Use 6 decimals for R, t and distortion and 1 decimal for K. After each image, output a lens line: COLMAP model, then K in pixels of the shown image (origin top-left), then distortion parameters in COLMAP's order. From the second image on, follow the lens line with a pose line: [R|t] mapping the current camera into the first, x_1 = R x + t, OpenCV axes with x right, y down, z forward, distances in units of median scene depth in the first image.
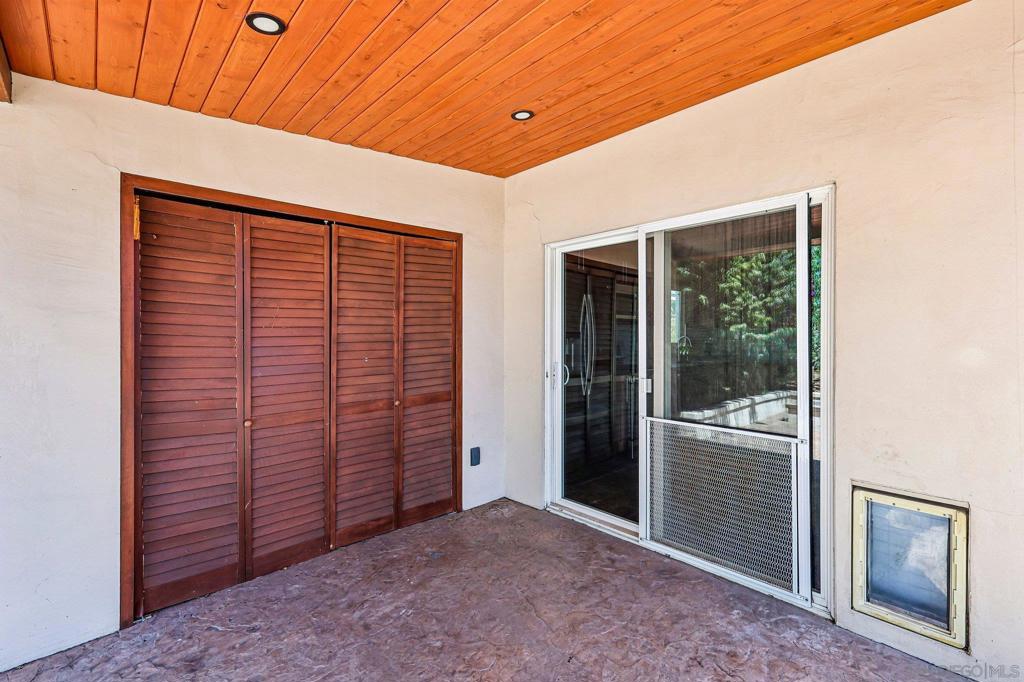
lens RADIAL K [[444.9, 0, 506.7], [0, 444.9, 334.7], [0, 0, 1]] dist [0.003039, 0.000289]
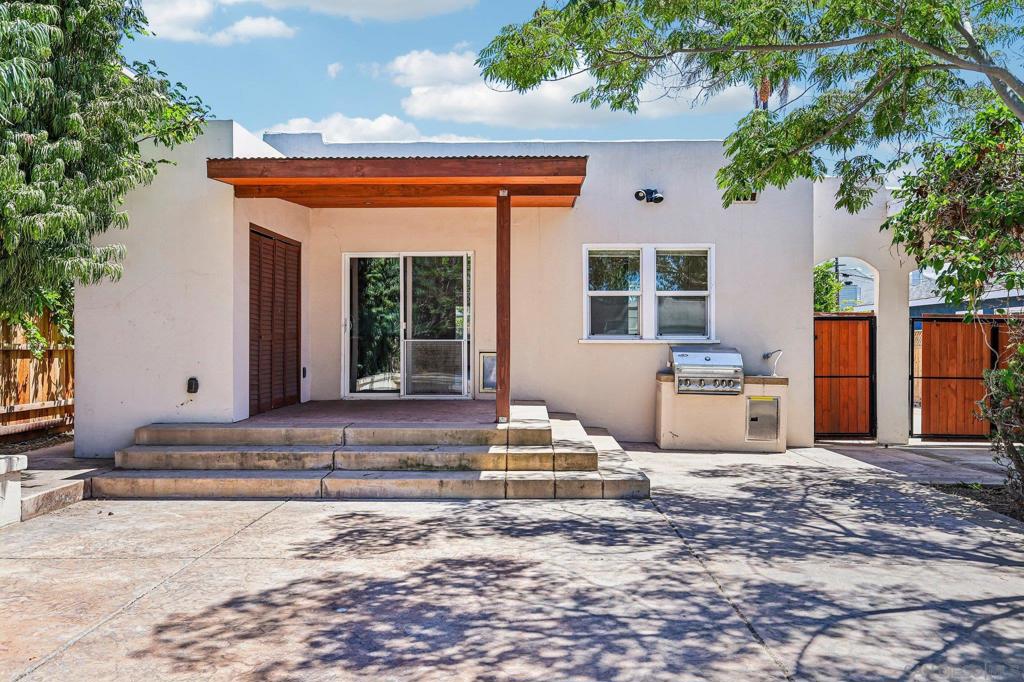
lens RADIAL K [[824.6, 0, 509.7], [0, 824.6, 341.2], [0, 0, 1]] dist [-0.000519, -0.013234]
pose [[0.704794, -0.004132, 0.709400, -2.170947], [0.006857, 0.999976, -0.000989, 0.198836], [-0.709379, 0.005562, 0.704805, -2.200129]]
